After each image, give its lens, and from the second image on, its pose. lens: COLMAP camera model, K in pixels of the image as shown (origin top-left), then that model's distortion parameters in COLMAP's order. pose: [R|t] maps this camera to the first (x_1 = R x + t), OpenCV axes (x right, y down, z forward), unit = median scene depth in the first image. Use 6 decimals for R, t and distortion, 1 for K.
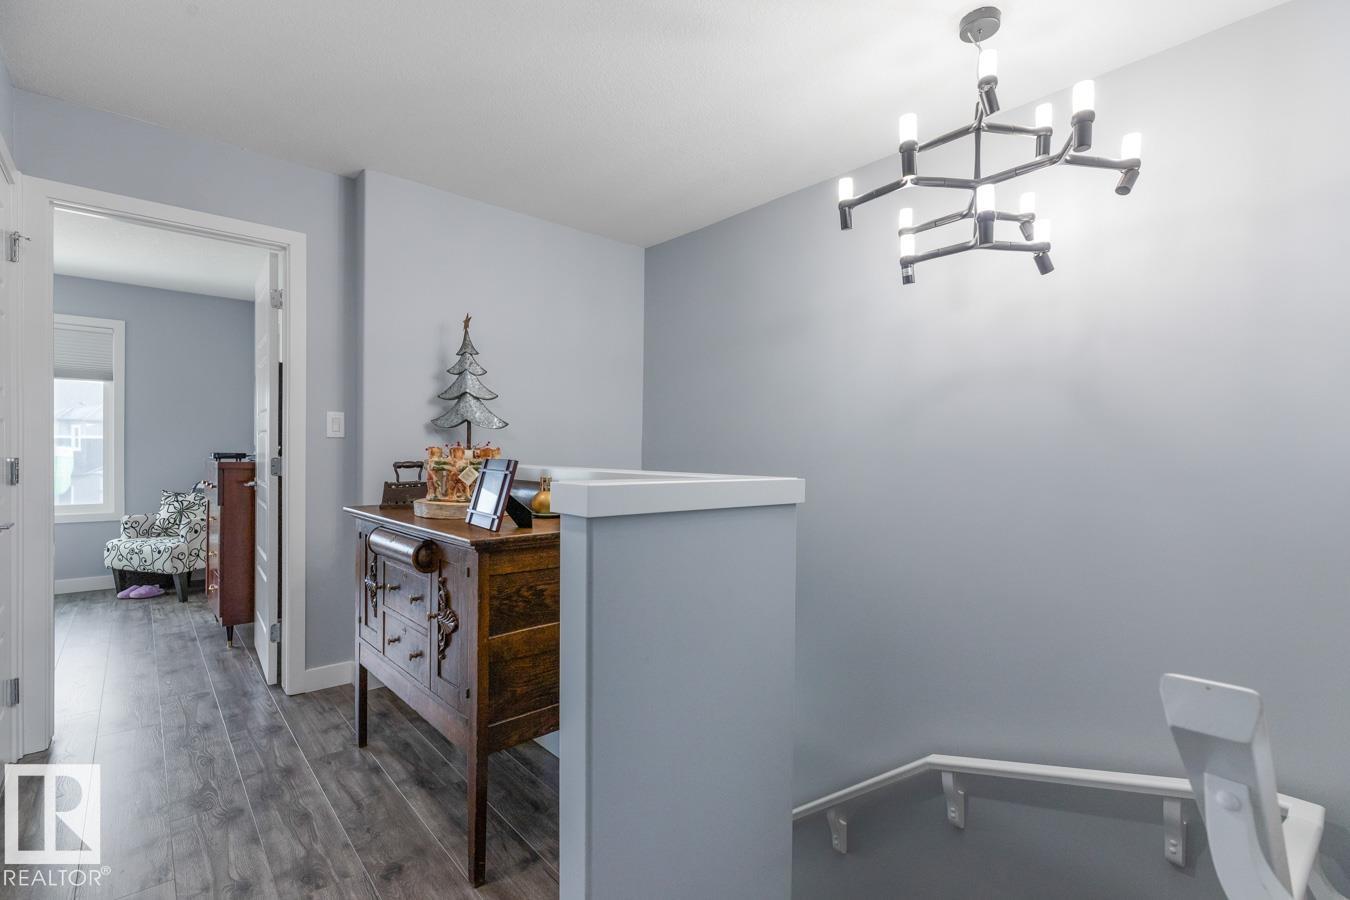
lens RADIAL K [[620.9, 0, 675.0], [0, 620.9, 450.0], [0, 0, 1]] dist [0.002406, 0.000500]
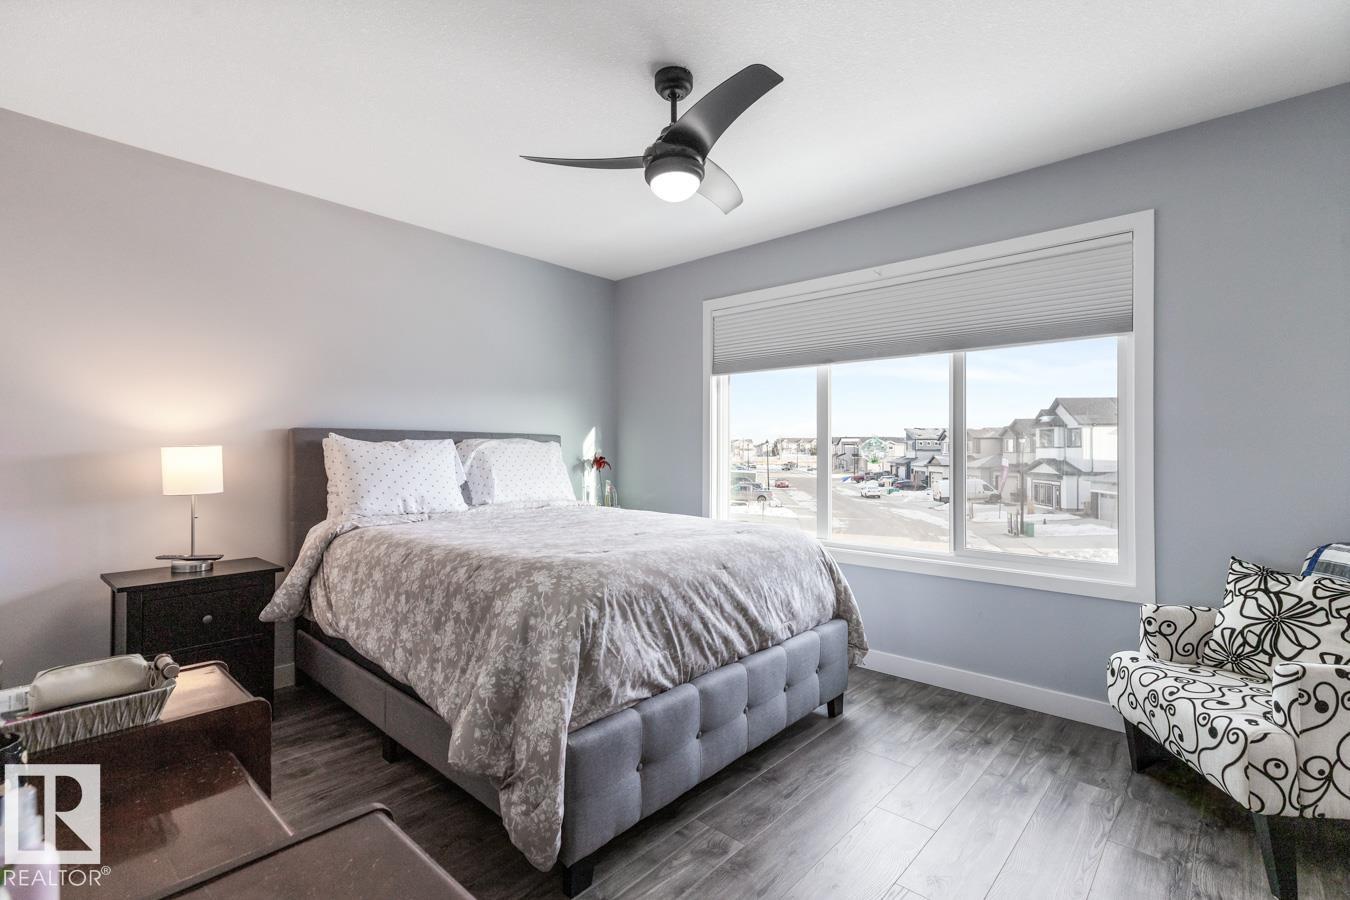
lens RADIAL K [[620.9, 0, 675.0], [0, 620.9, 450.0], [0, 0, 1]] dist [0.002406, 0.000500]
pose [[0.118630, -0.012608, -0.992858, -0.469504], [-0.002178, 0.999914, -0.012958, -0.004944], [0.992936, 0.003700, 0.118592, 0.604824]]
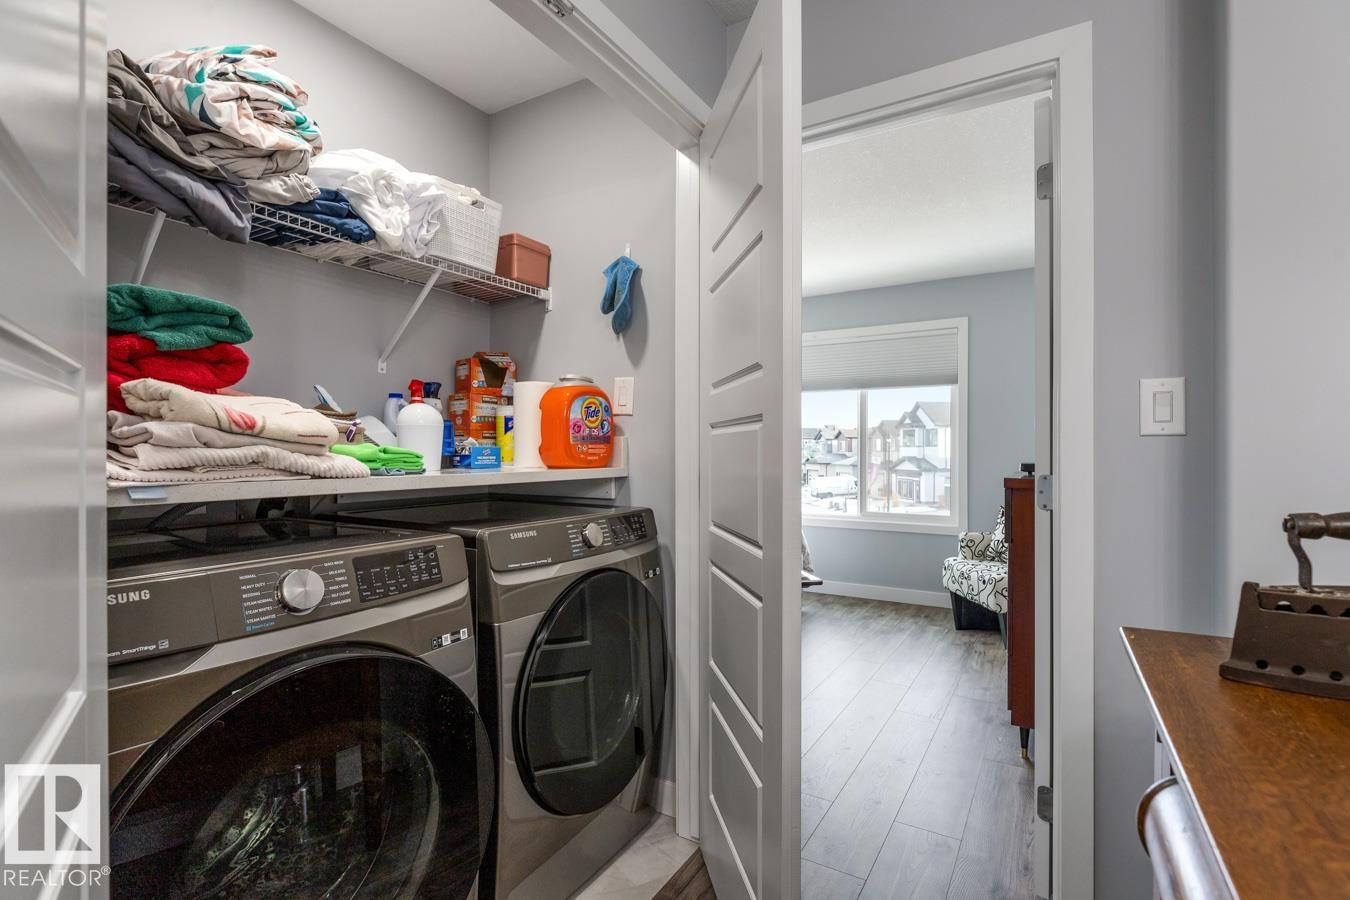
lens RADIAL K [[639.1, 0, 675.0], [0, 639.1, 450.0], [0, 0, 1]] dist [-0.005429, -0.000250]
pose [[0.302793, -0.008878, -0.953015, -0.137820], [-0.002459, 0.999946, -0.010097, -0.002302], [0.953053, 0.005401, 0.302755, 0.338908]]
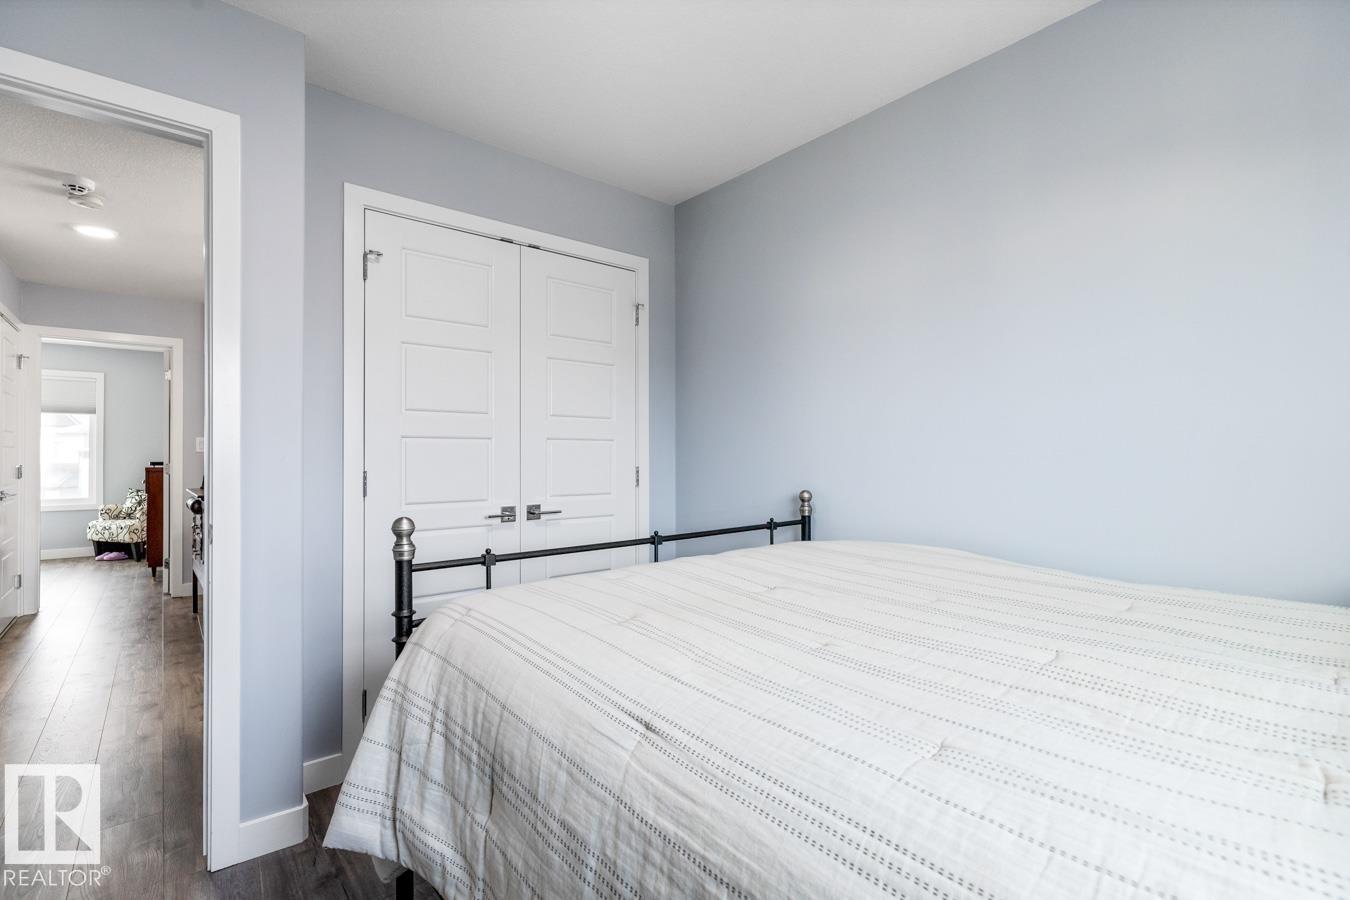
lens RADIAL K [[620.9, 0, 675.0], [0, 620.9, 450.0], [0, 0, 1]] dist [0.002406, 0.000500]
pose [[0.999628, -0.009448, -0.025603, 0.537360], [0.009113, 0.999872, -0.013186, 0.006187], [0.025724, 0.012947, 0.999585, -0.462808]]
